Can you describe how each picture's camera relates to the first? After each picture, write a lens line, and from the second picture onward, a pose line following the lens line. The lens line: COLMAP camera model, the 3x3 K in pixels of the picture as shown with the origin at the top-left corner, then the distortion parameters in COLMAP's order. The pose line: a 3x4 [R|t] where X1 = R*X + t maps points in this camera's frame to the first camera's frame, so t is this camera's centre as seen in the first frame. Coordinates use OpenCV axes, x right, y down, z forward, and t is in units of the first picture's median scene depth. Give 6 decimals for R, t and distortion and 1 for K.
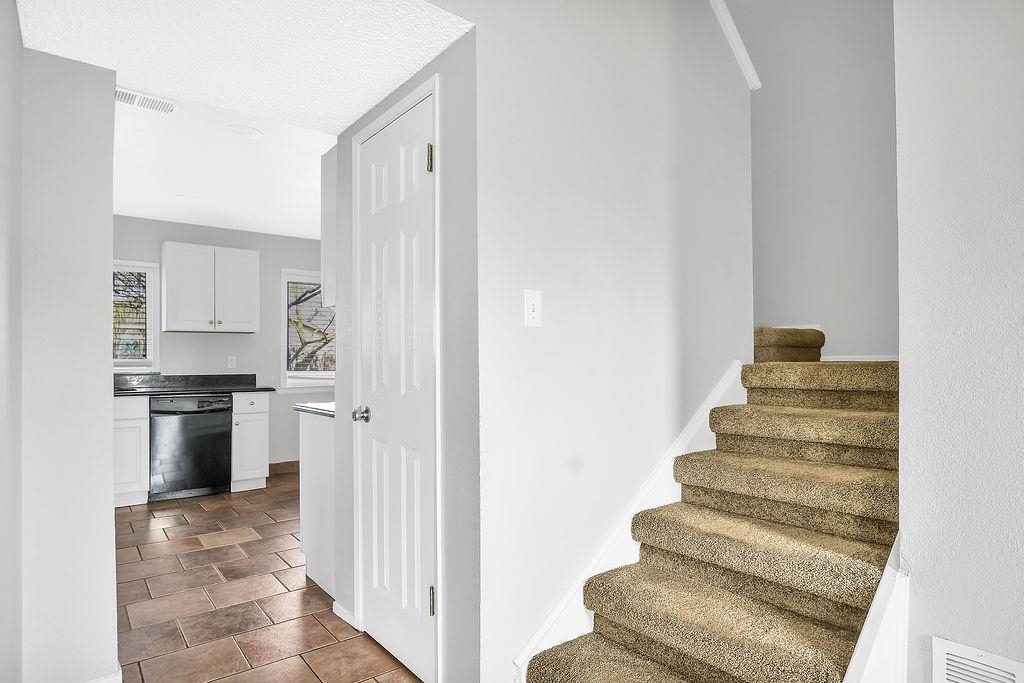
lens RADIAL K [[576.7, 0, 510.8], [0, 576.7, 351.9], [0, 0, 1]] dist [-0.017070, 0.003052]
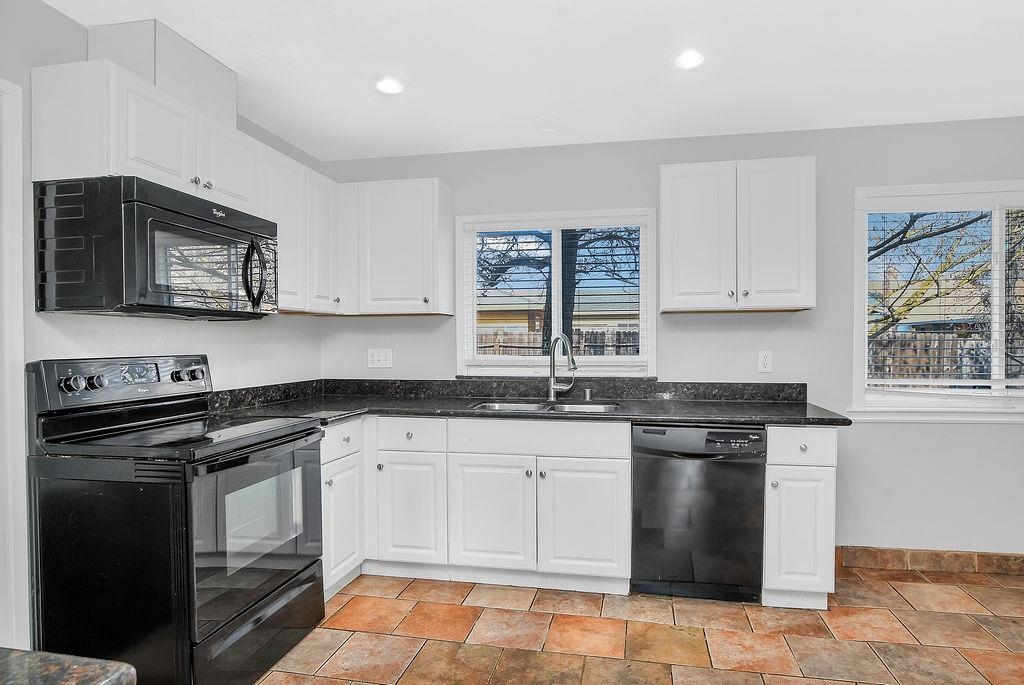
lens RADIAL K [[623.2, 0, 510.2], [0, 623.2, 350.2], [0, 0, 1]] dist [-0.027353, -0.001364]
pose [[0.649824, 0.008217, -0.760041, -0.193311], [0.013971, 0.999644, 0.022753, -0.012566], [0.759957, -0.025404, 0.649477, 0.428279]]
